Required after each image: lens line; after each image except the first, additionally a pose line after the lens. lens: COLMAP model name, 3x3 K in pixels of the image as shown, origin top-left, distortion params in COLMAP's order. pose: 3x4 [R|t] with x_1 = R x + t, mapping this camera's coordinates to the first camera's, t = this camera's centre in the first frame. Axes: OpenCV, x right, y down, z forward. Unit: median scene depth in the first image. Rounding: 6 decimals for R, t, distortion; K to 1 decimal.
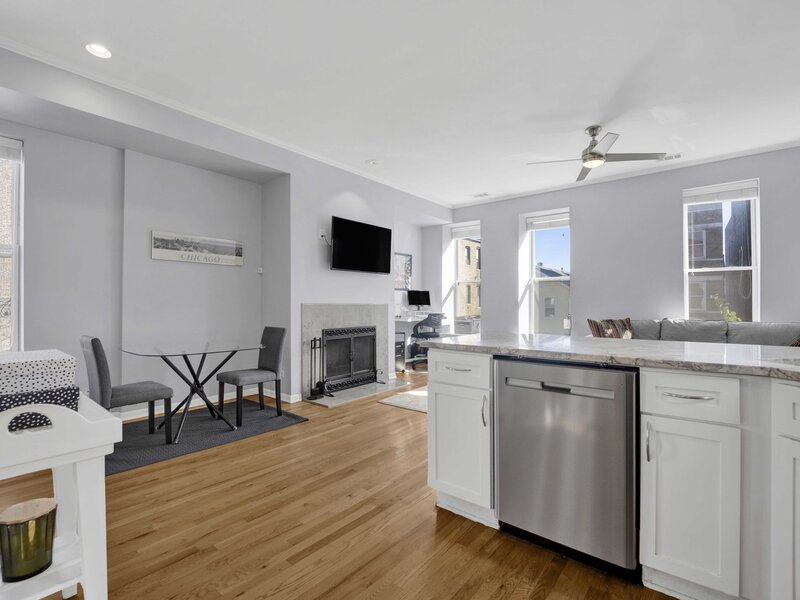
lens RADIAL K [[376.5, 0, 400.0], [0, 376.5, 300.0], [0, 0, 1]] dist [-0.022670, -0.000209]
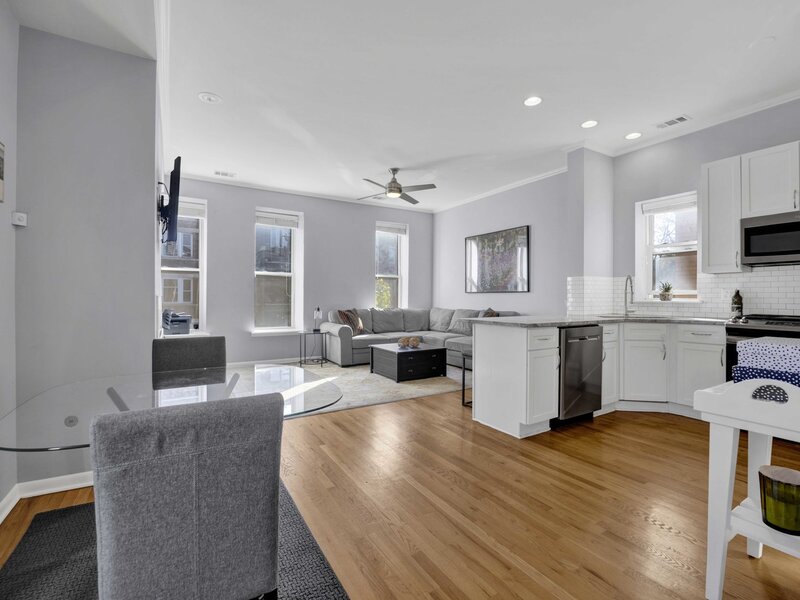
lens RADIAL K [[374.2, 0, 389.0], [0, 374.2, 299.2], [0, 0, 1]] dist [-0.031846, -0.000274]
pose [[0.342688, 0.000013, 0.939449, -0.549922], [-0.011157, 0.999930, 0.004056, 0.007462], [-0.939383, -0.011872, 0.342664, 0.390839]]
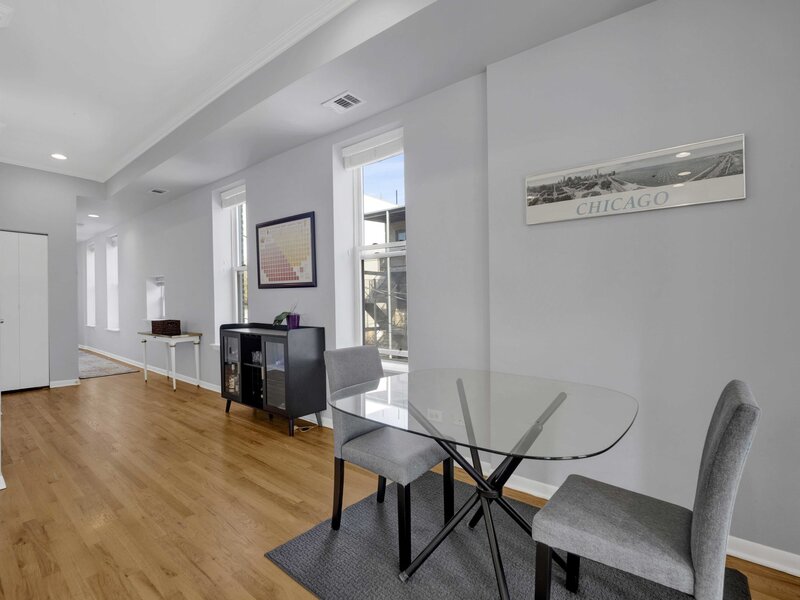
lens RADIAL K [[382.5, 0, 388.0], [0, 382.5, 298.7], [0, 0, 1]] dist [-0.026390, -0.000370]
pose [[0.009653, 0.010688, -0.999896, -0.045264], [0.023486, 0.999665, 0.010912, -0.003723], [0.999678, -0.023589, 0.009399, 0.561192]]
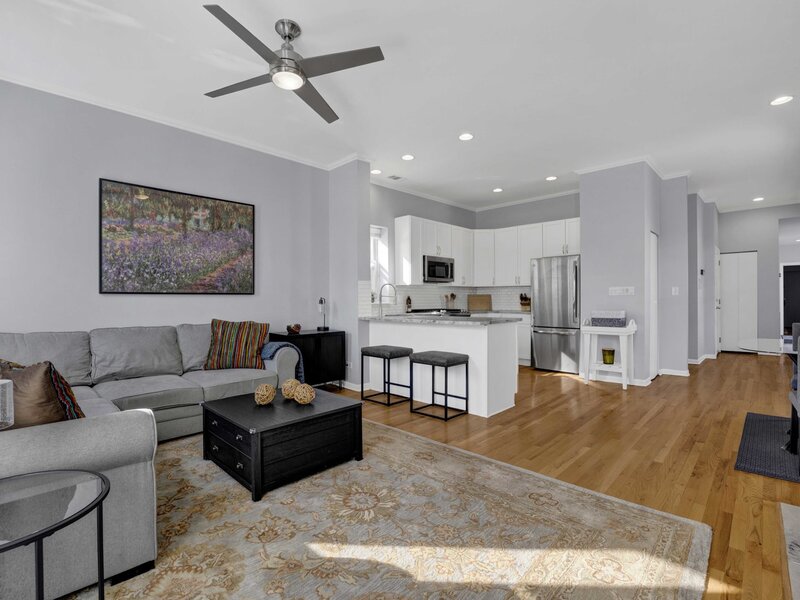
lens RADIAL K [[390.6, 0, 410.8], [0, 390.6, 299.6], [0, 0, 1]] dist [-0.022046, -0.000018]
pose [[-0.998881, 0.014288, 0.045076, 0.208639], [0.013867, 0.999857, -0.009646, 0.009813], [-0.045207, -0.009011, -0.998937, 1.178296]]
